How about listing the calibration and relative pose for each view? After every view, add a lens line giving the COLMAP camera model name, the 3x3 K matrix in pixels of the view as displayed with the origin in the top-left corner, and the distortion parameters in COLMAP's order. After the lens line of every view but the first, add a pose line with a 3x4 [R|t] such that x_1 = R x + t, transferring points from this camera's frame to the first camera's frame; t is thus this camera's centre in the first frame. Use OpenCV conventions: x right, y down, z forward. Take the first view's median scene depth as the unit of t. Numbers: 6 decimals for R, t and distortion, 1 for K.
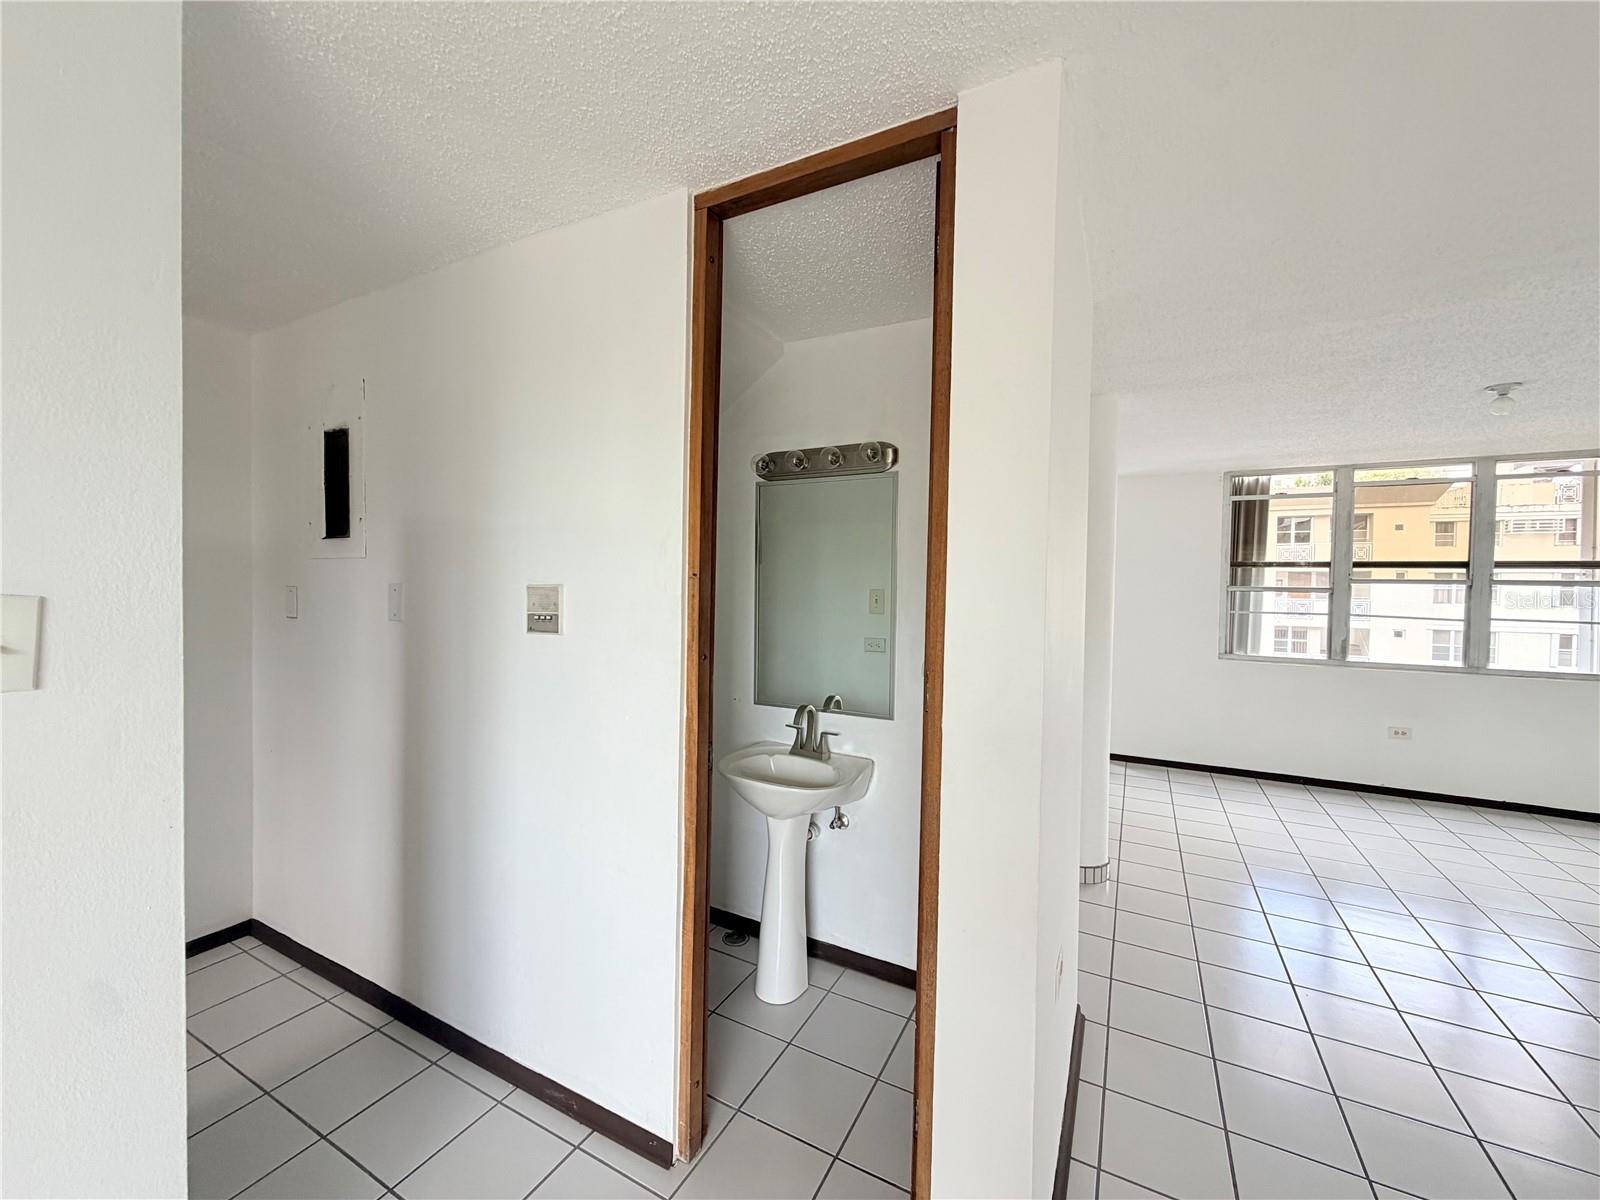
lens RADIAL K [[640.0, 0, 794.8], [0, 640.0, 599.0], [0, 0, 1]] dist [-0.000968, -0.000077]
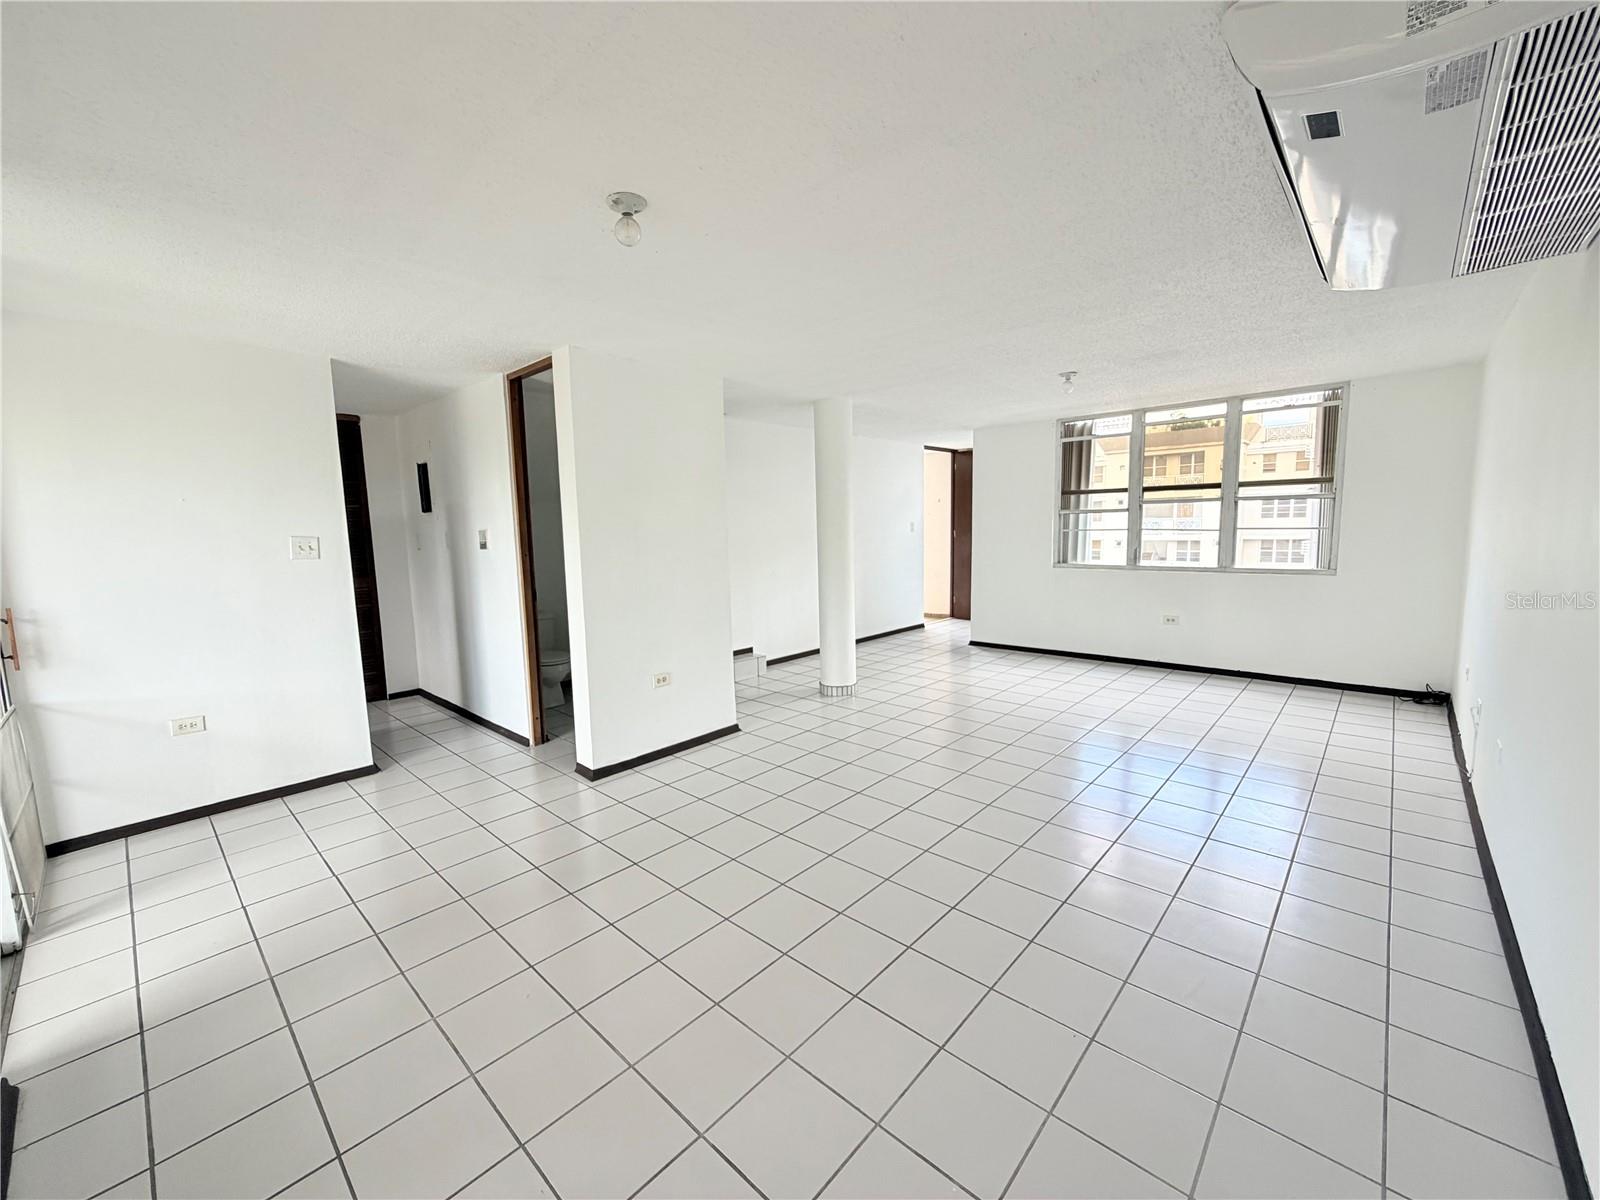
lens RADIAL K [[640.0, 0, 800.6], [0, 640.0, 601.4], [0, 0, 1]] dist [-0.000968, -0.000077]
pose [[0.966775, -0.009285, -0.255459, 0.535417], [0.035138, 0.994681, 0.096824, 0.020568], [0.253201, -0.102583, 0.961959, -0.409670]]
